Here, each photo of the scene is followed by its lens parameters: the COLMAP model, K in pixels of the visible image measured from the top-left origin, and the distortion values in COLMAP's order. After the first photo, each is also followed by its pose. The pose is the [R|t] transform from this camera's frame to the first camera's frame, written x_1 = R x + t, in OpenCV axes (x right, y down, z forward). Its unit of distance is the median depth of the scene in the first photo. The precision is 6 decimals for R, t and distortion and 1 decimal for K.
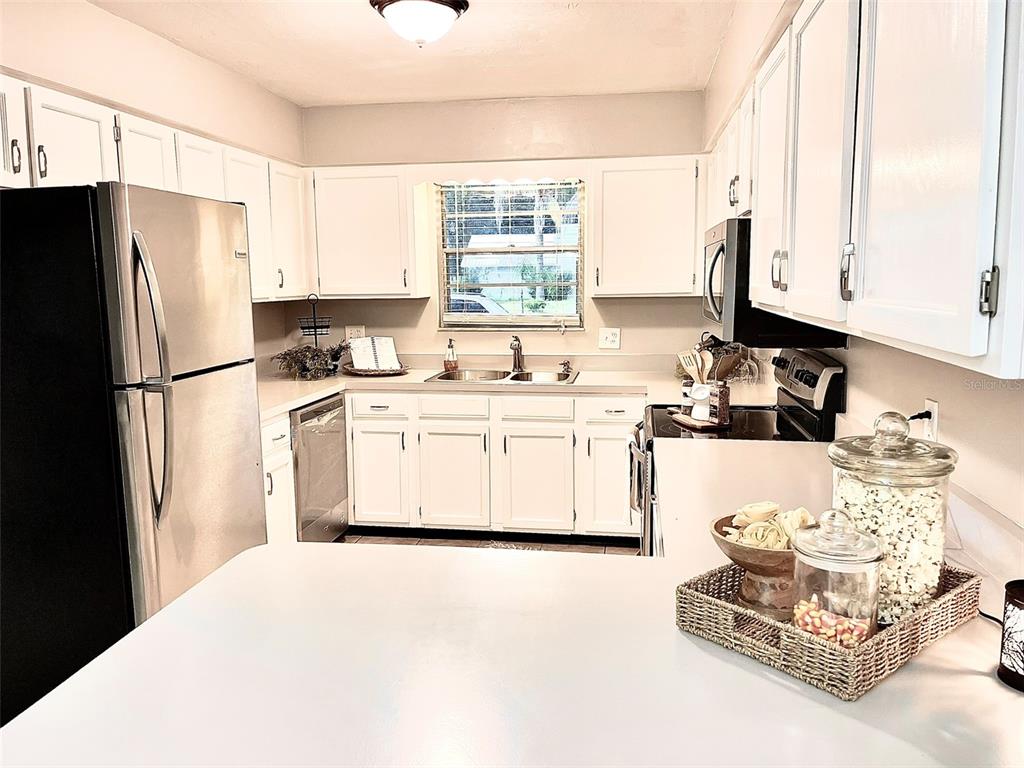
lens RADIAL K [[775.1, 0, 512.0], [0, 775.1, 384.0], [0, 0, 1]] dist [0.085328, -0.115493]
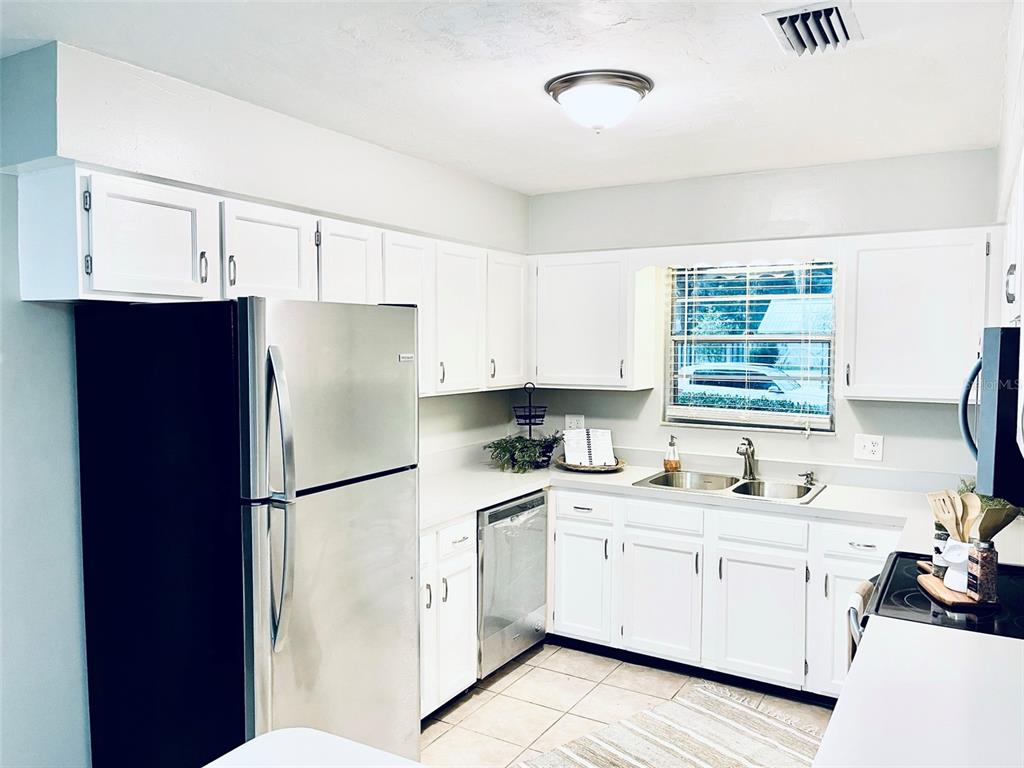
lens RADIAL K [[775.1, 0, 512.0], [0, 775.1, 384.0], [0, 0, 1]] dist [0.085328, -0.115493]
pose [[0.932054, 0.033873, -0.360732, 0.078278], [-0.063485, 0.995486, -0.070553, -0.047013], [0.356714, 0.088660, 0.929997, 0.099589]]
